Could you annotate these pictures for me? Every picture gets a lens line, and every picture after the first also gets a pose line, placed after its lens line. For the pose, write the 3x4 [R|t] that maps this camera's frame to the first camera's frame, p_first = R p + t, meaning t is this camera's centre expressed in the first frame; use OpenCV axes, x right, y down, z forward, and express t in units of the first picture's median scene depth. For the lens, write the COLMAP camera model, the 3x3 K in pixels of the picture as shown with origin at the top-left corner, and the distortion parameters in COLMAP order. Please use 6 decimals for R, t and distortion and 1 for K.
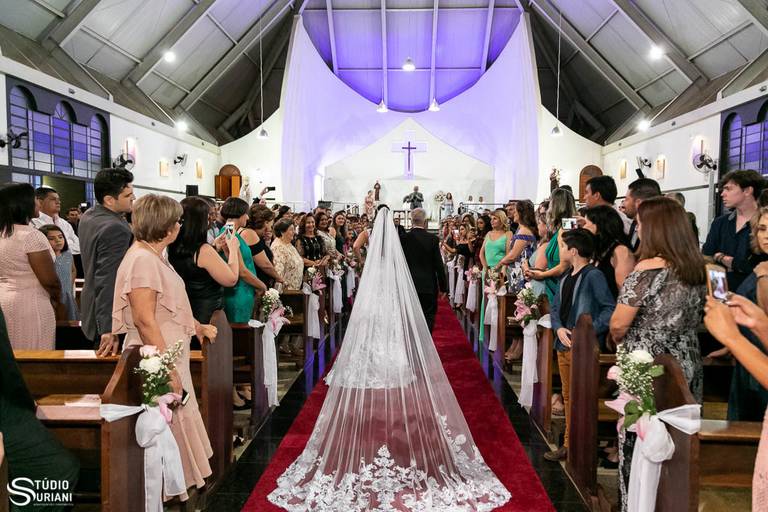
lens RADIAL K [[548.0, 0, 384.0], [0, 548.0, 256.0], [0, 0, 1]] dist [0.013849, 0.003285]
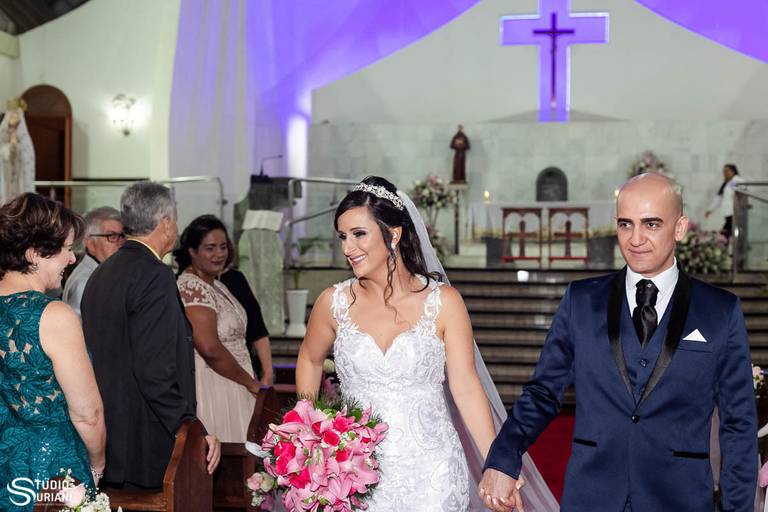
lens RADIAL K [[1102.3, 0, 384.0], [0, 1102.3, 256.0], [0, 0, 1]] dist [0.014584, 0.000510]
pose [[0.994362, -0.000929, -0.106039, 0.018532], [-0.004702, 0.998592, -0.052838, -0.025738], [0.105939, 0.053039, 0.992957, 0.425862]]
